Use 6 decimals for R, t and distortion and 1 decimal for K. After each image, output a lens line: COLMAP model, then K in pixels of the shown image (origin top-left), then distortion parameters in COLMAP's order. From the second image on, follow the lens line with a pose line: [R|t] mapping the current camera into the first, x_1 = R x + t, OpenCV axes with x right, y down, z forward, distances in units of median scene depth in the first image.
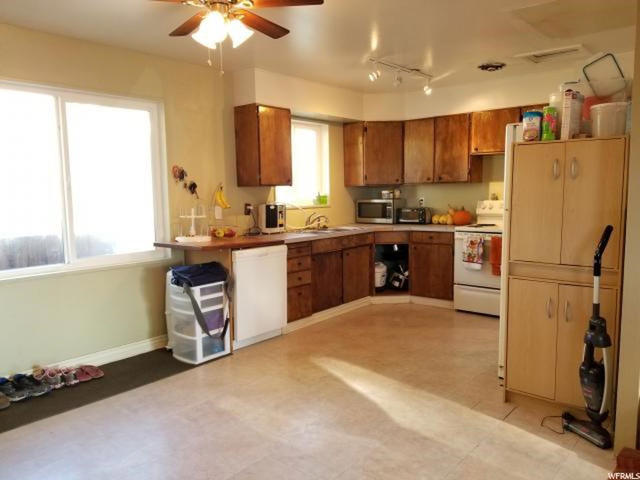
lens RADIAL K [[498.8, 0, 320.0], [0, 498.8, 240.0], [0, 0, 1]] dist [0.096874, -0.160939]
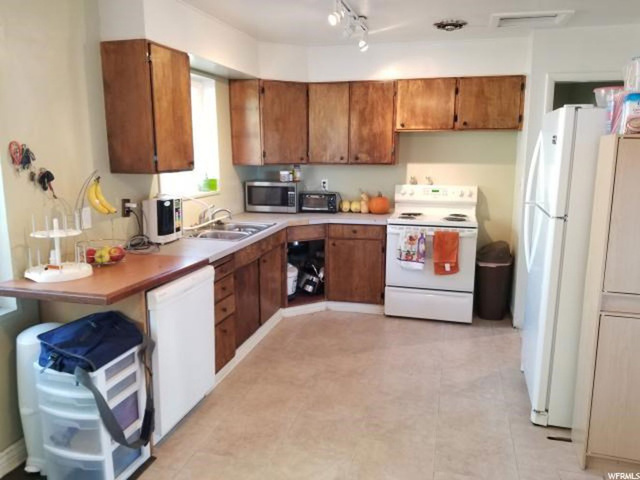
lens RADIAL K [[498.8, 0, 320.0], [0, 498.8, 240.0], [0, 0, 1]] dist [0.096874, -0.160939]
pose [[0.905211, -0.060184, 0.420678, -0.191010], [0.026323, 0.995961, 0.085843, -0.068171], [-0.424146, -0.066633, 0.903139, 0.305079]]
